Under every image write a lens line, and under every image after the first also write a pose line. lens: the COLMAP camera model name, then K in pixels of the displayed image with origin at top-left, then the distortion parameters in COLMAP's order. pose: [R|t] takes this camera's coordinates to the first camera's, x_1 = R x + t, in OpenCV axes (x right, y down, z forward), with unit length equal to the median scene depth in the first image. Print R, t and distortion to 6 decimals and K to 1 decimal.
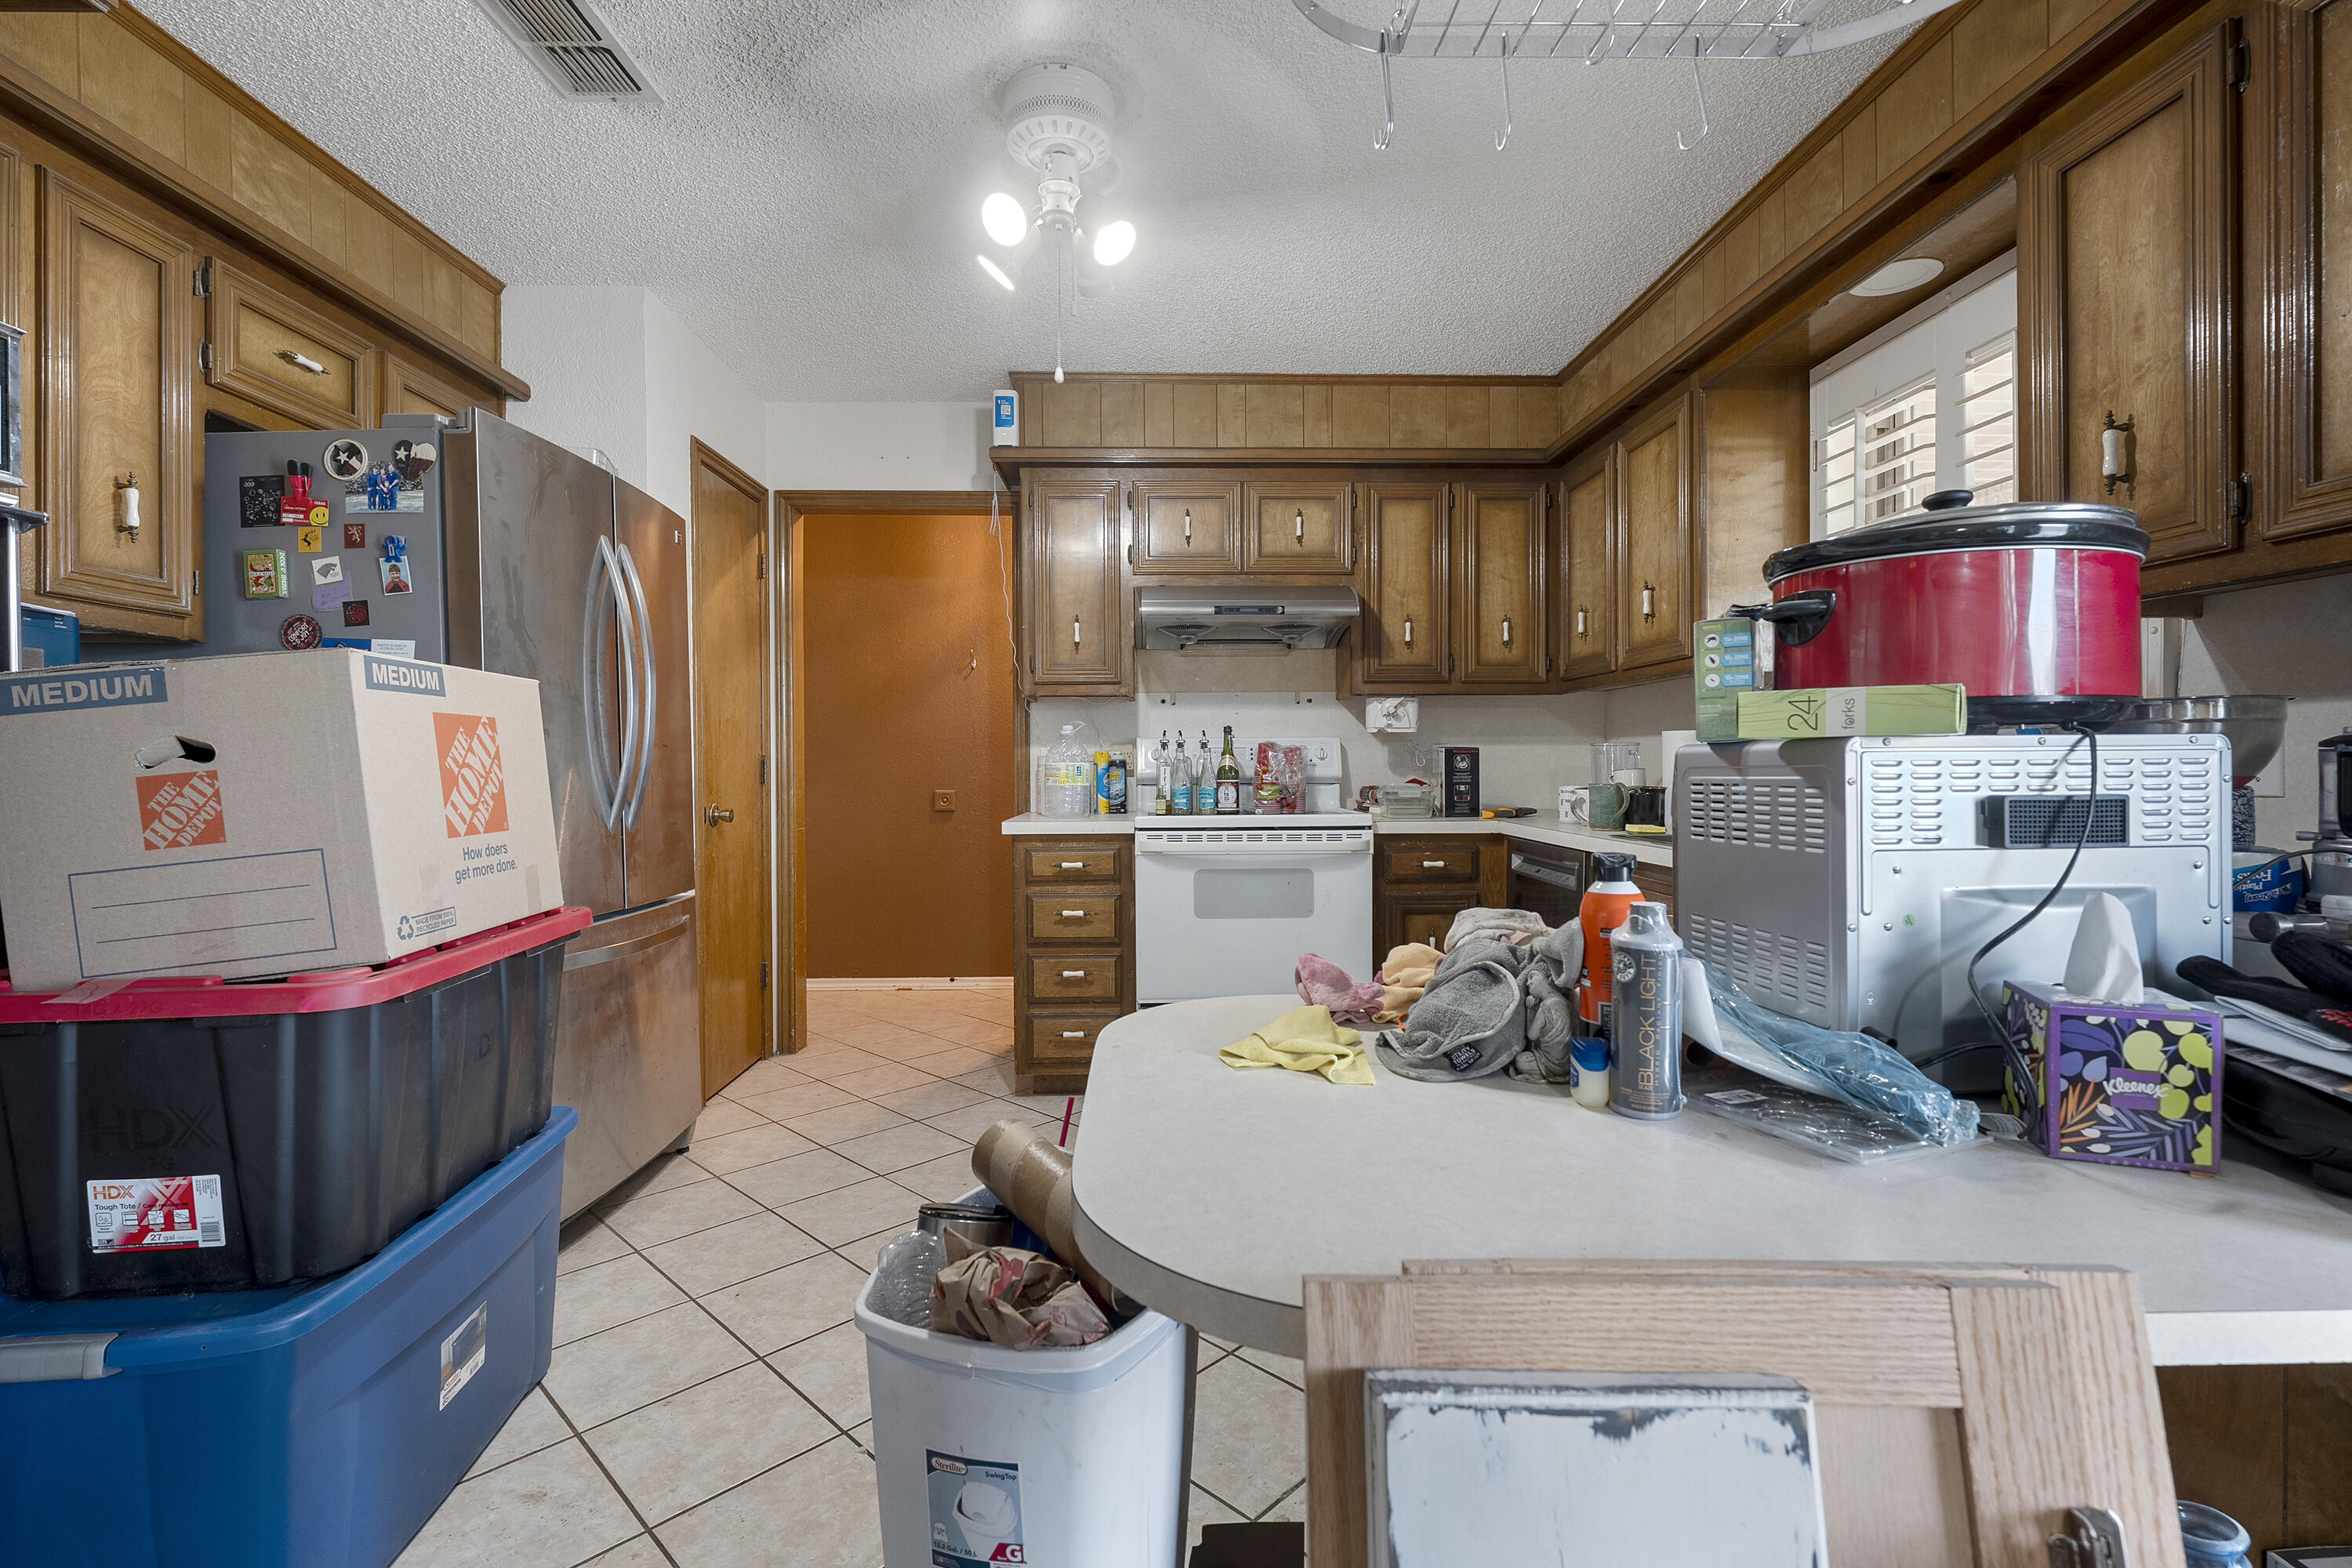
lens RADIAL K [[1068.4, 0, 1173.3], [0, 1068.4, 766.2], [0, 0, 1]] dist [-0.003235, -0.000466]
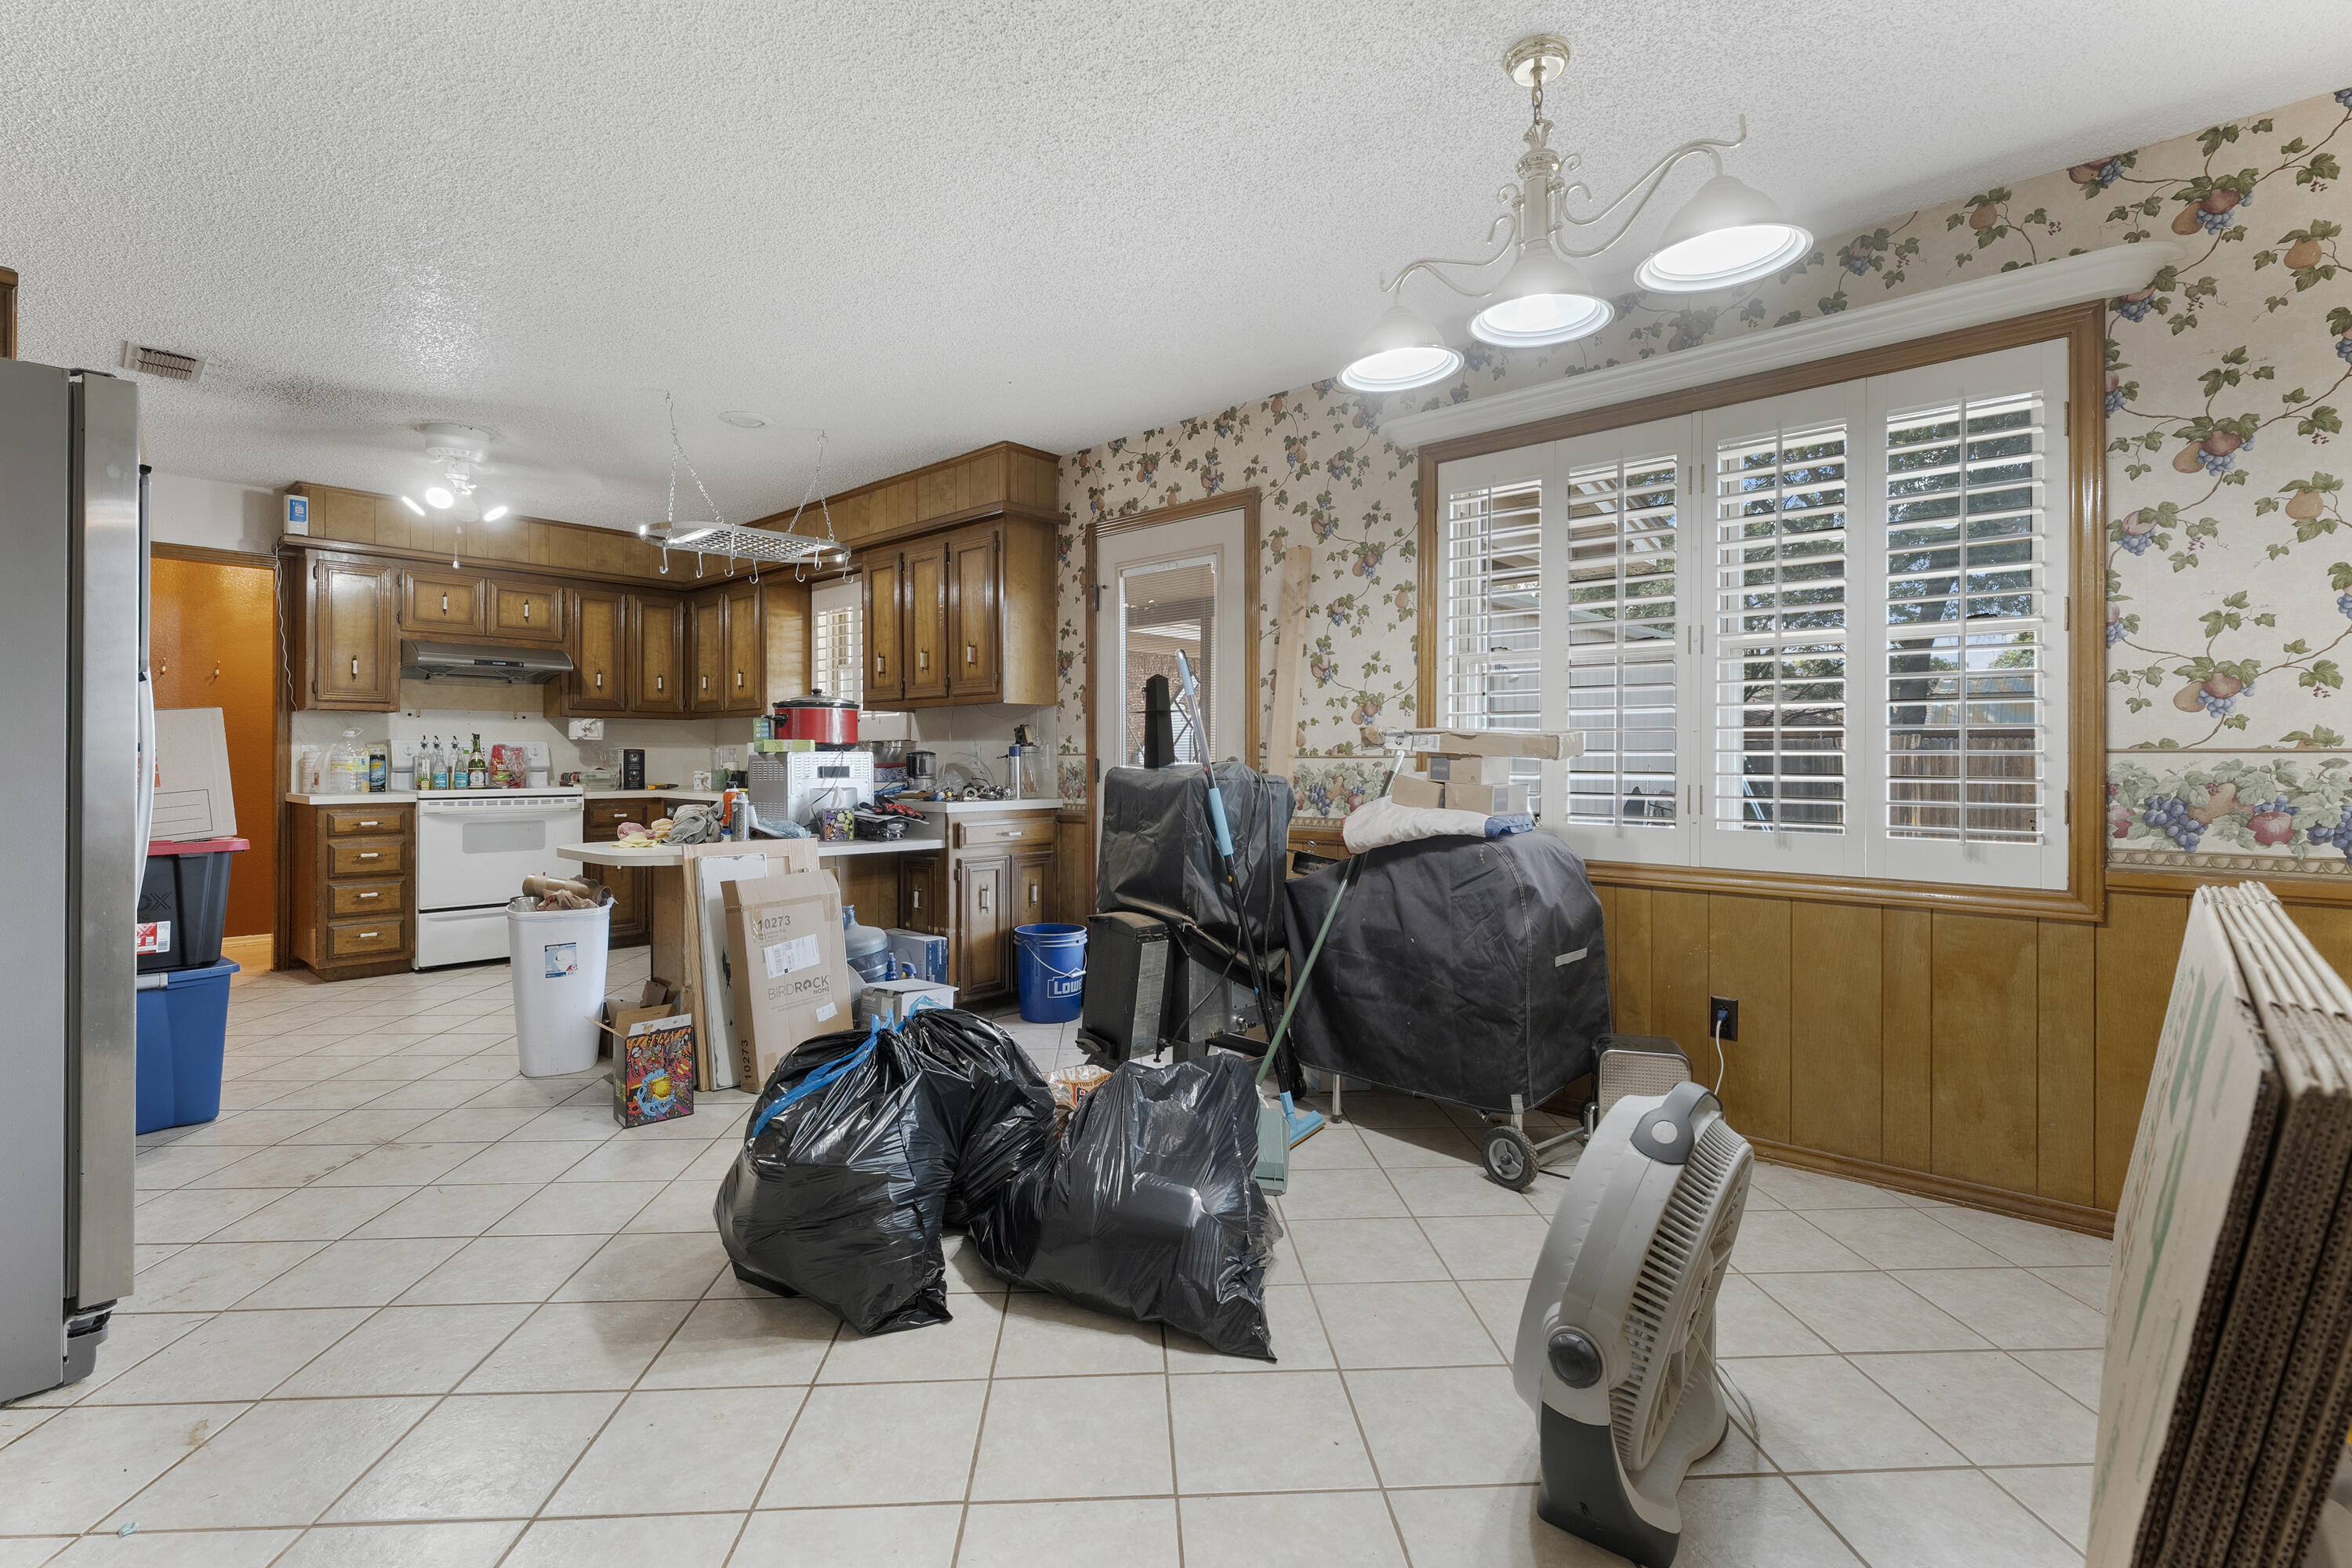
lens RADIAL K [[1068.4, 0, 1173.3], [0, 1068.4, 766.2], [0, 0, 1]] dist [-0.003235, -0.000466]
pose [[0.693125, 0.001412, 0.720816, -0.382464], [-0.002936, 0.999995, 0.000864, 0.005878], [-0.720811, -0.002715, 0.693126, -0.854778]]
